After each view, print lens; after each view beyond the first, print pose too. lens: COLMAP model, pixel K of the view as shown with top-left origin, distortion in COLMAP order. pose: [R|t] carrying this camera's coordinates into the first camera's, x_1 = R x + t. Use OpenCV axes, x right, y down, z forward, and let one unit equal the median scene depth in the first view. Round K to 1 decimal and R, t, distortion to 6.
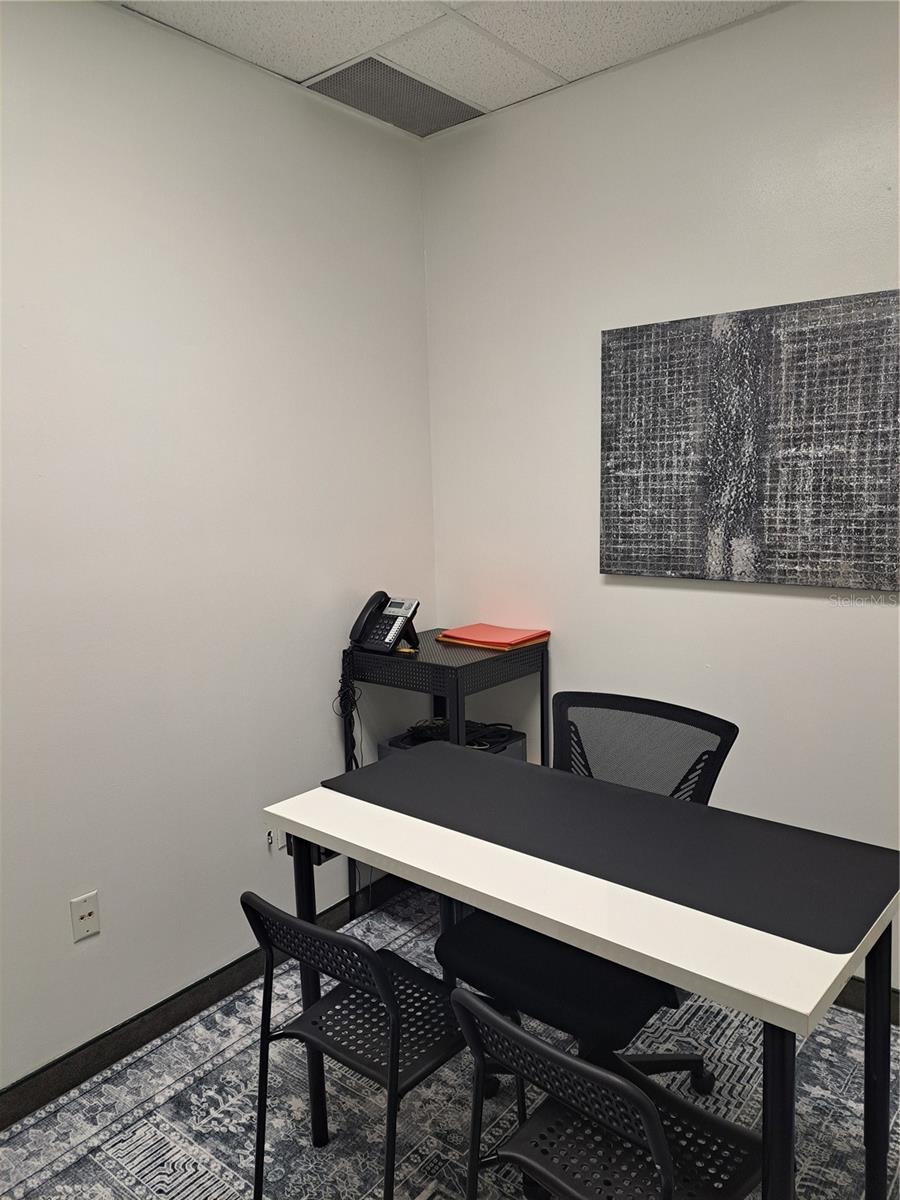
lens RADIAL K [[852.6, 0, 453.0], [0, 852.6, 597.3], [0, 0, 1]] dist [0.010152, -0.024308]
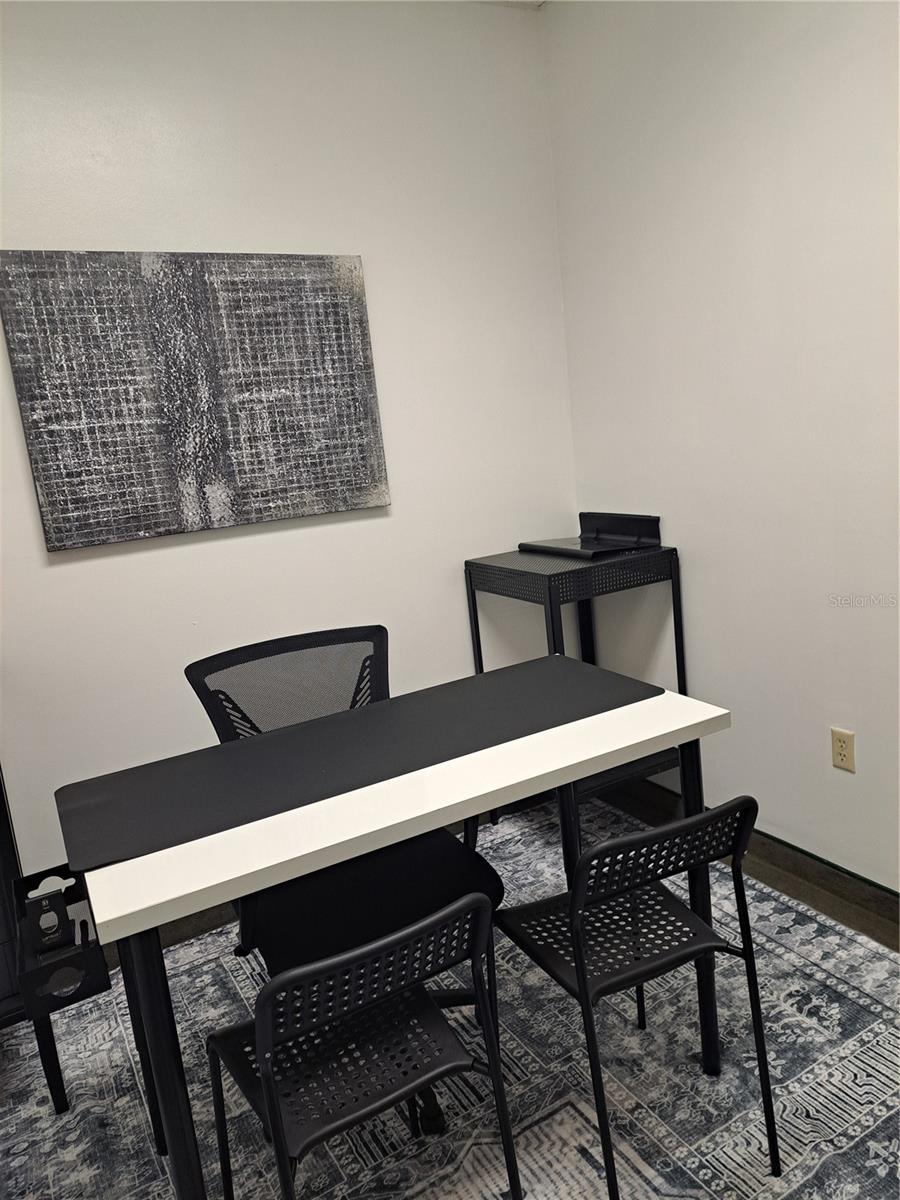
lens RADIAL K [[852.6, 0, 454.8], [0, 852.6, 604.9], [0, 0, 1]] dist [0.010152, -0.024308]
pose [[0.340080, -0.192182, 0.920550, -0.516041], [0.219711, 0.968041, 0.120928, 0.008637], [-0.914370, 0.161130, 0.371436, 0.394967]]
